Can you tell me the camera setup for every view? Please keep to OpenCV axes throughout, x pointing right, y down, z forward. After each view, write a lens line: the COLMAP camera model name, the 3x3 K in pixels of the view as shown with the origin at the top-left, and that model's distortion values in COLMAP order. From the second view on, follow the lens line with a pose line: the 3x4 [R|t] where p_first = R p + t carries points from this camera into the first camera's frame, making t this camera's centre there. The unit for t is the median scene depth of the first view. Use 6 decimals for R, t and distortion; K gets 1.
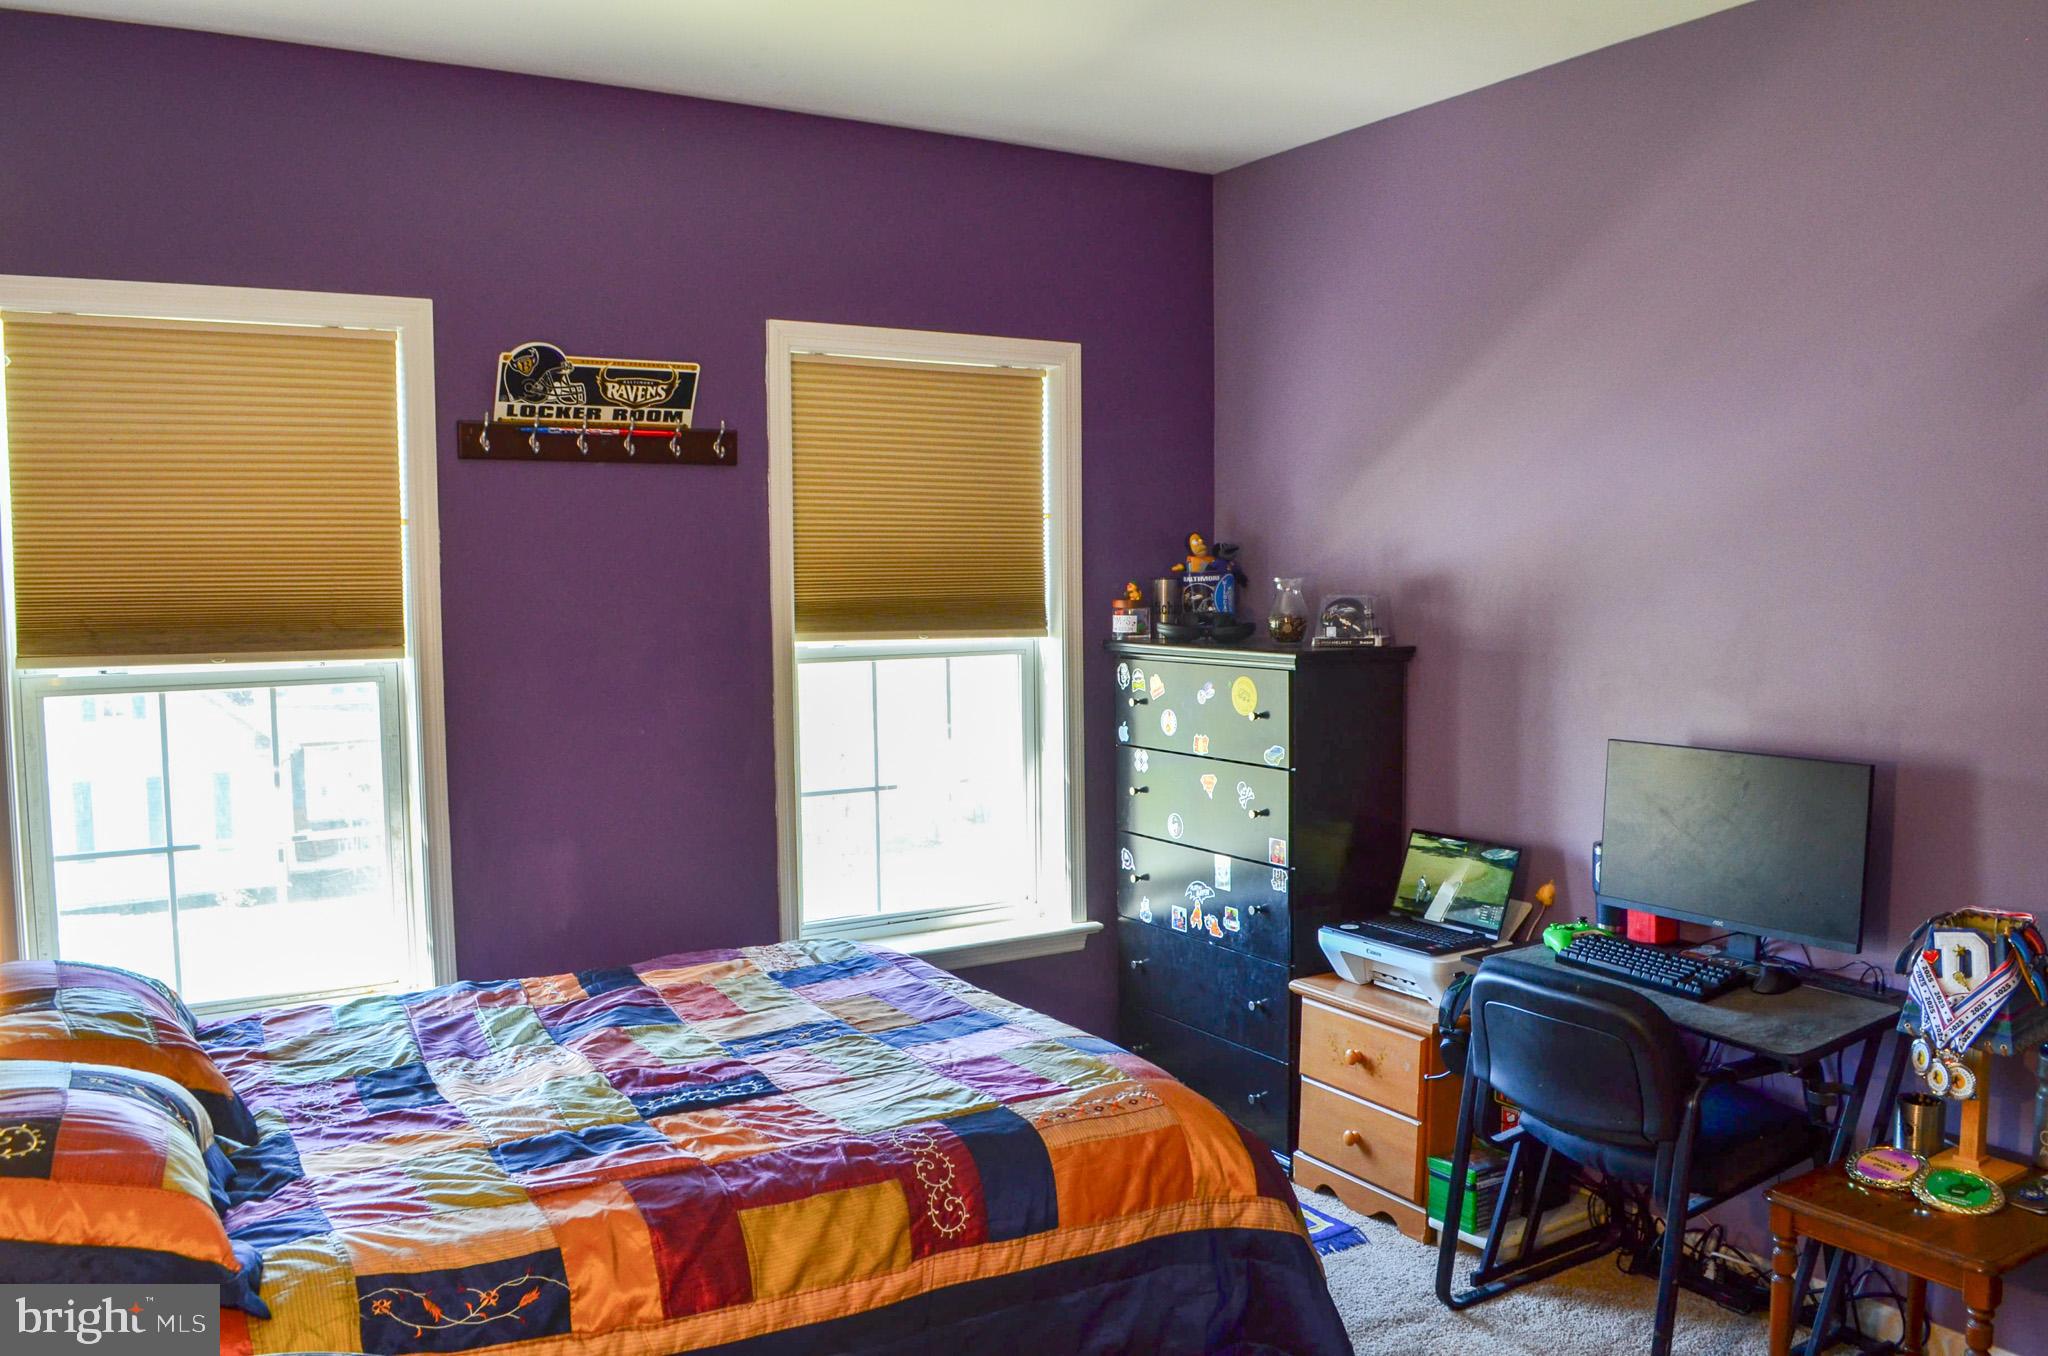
lens RADIAL K [[1558.2, 0, 1016.3], [0, 1558.2, 678.9], [0, 0, 1]] dist [-0.059041, 0.007948]
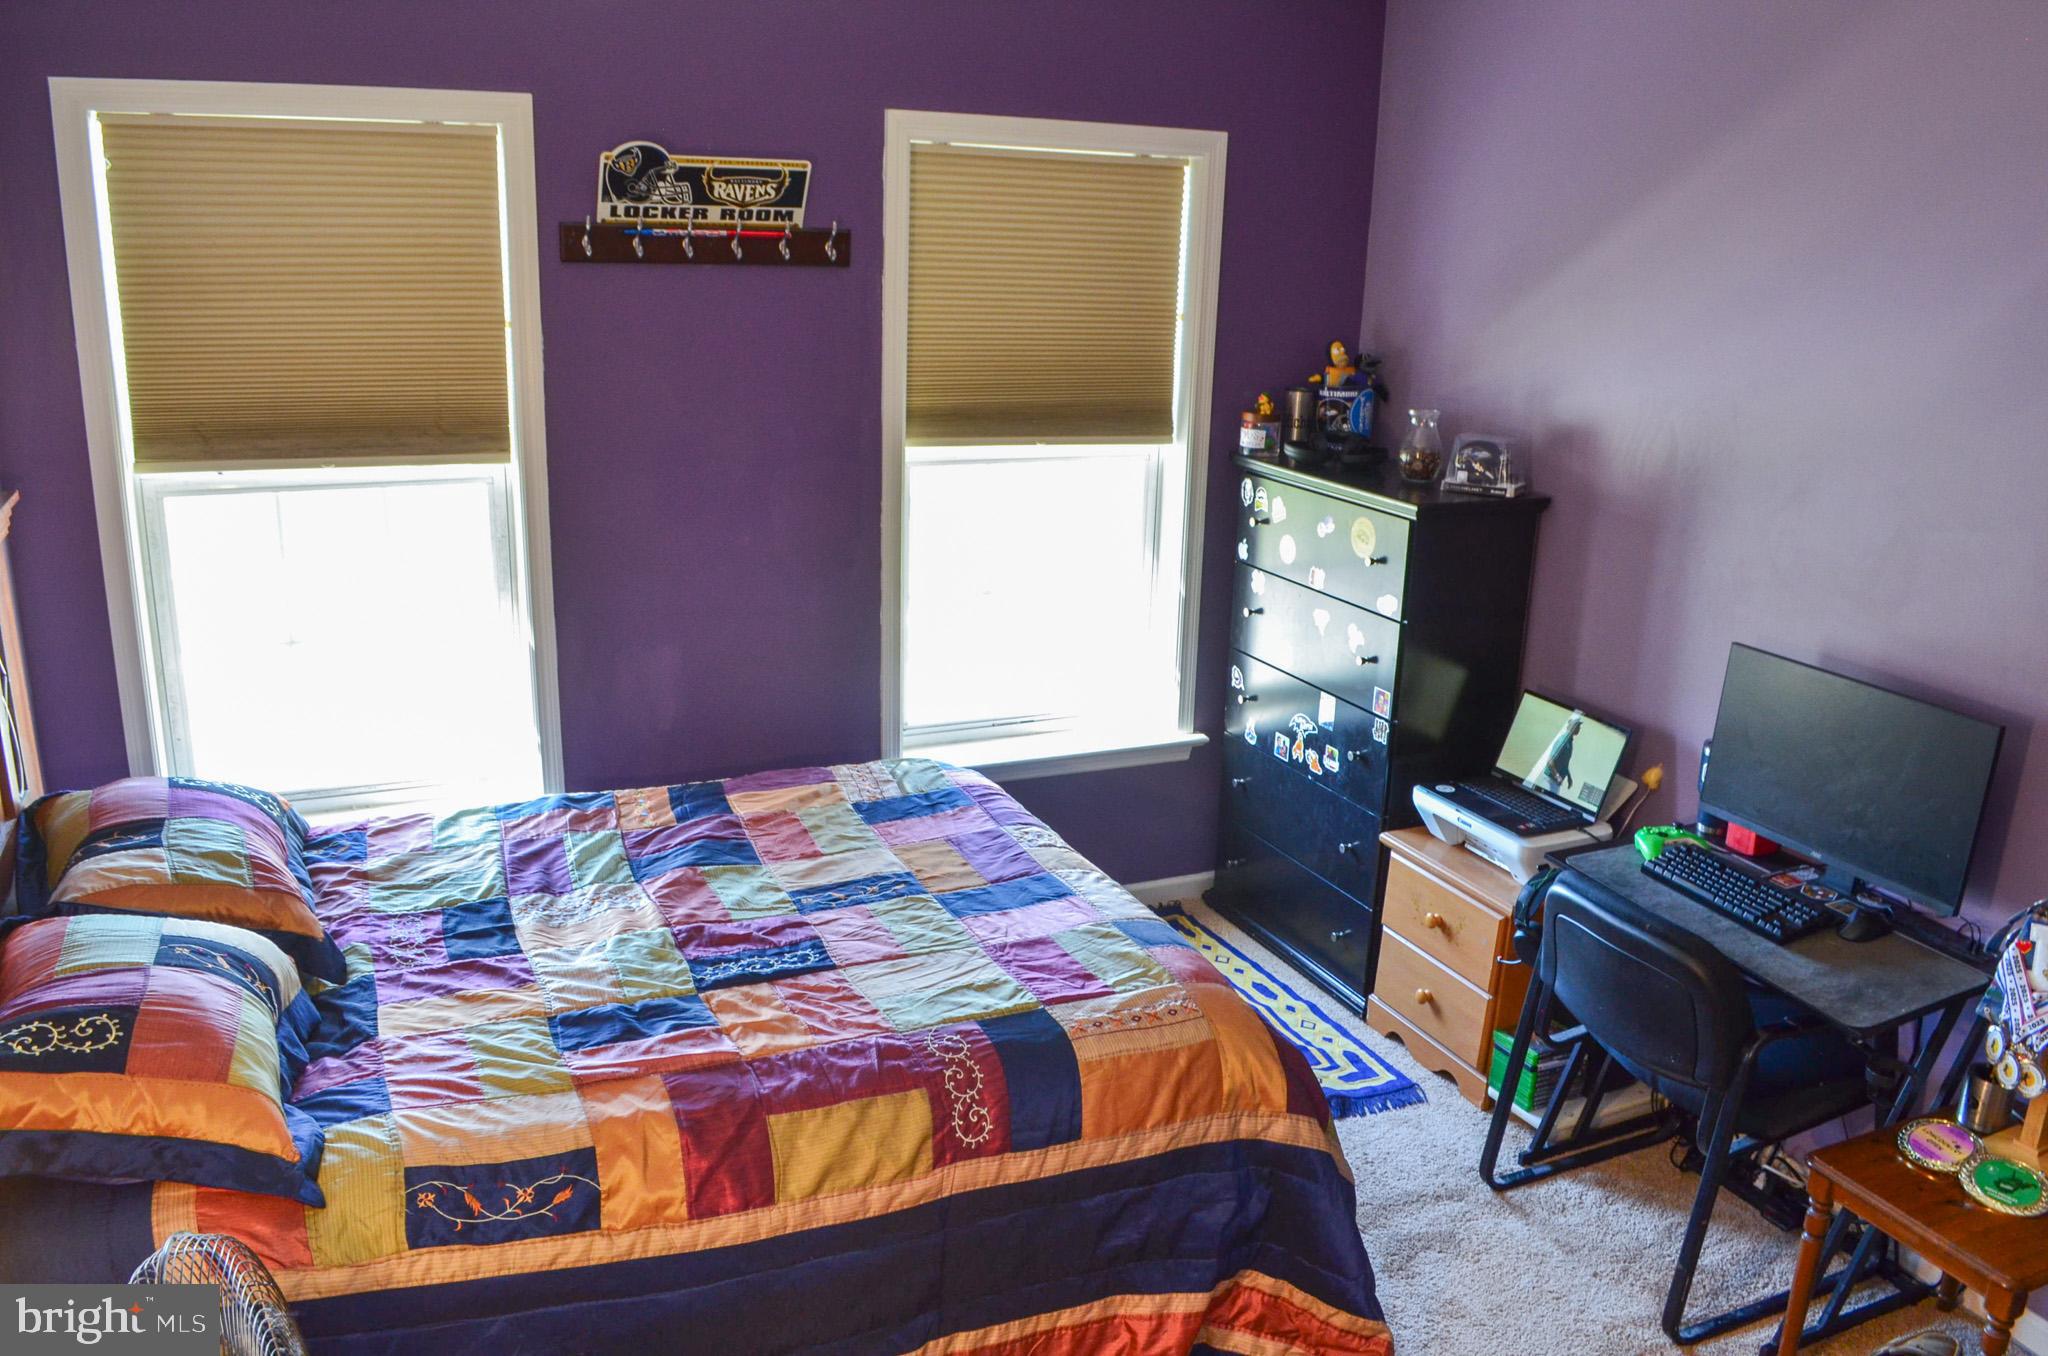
lens RADIAL K [[1564.5, 0, 1024.0], [0, 1564.5, 678.0], [0, 0, 1]] dist [-0.059338, 0.010101]
pose [[0.992644, 0.071340, -0.097821, 0.052371], [-0.050472, 0.978238, 0.201252, -0.116874], [0.110050, -0.194834, 0.974643, 0.032157]]
